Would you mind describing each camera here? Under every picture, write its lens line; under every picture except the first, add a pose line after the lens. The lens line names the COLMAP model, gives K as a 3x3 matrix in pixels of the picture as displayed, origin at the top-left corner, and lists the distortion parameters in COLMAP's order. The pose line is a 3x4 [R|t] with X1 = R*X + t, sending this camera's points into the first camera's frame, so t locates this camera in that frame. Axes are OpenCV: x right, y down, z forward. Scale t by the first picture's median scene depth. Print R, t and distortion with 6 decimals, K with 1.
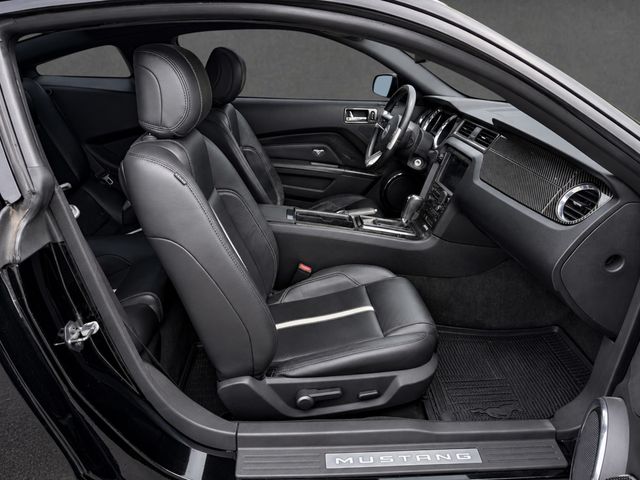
lens RADIAL K [[459.4, 0, 326.2], [0, 459.4, 236.7], [0, 0, 1]] dist [0.071512, -0.016659]
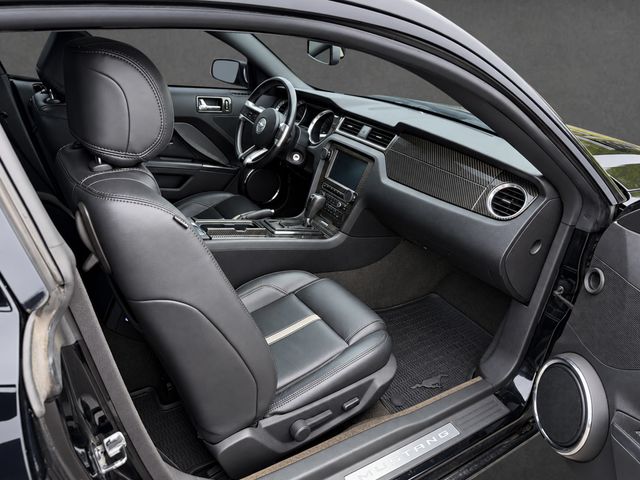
lens RADIAL K [[459.4, 0, 322.4], [0, 459.4, 240.8], [0, 0, 1]] dist [0.071512, -0.016659]
pose [[0.870293, -0.137198, 0.473040, -0.310877], [0.103205, 0.989896, 0.097230, -0.092926], [-0.481601, -0.035799, 0.875659, 0.124692]]
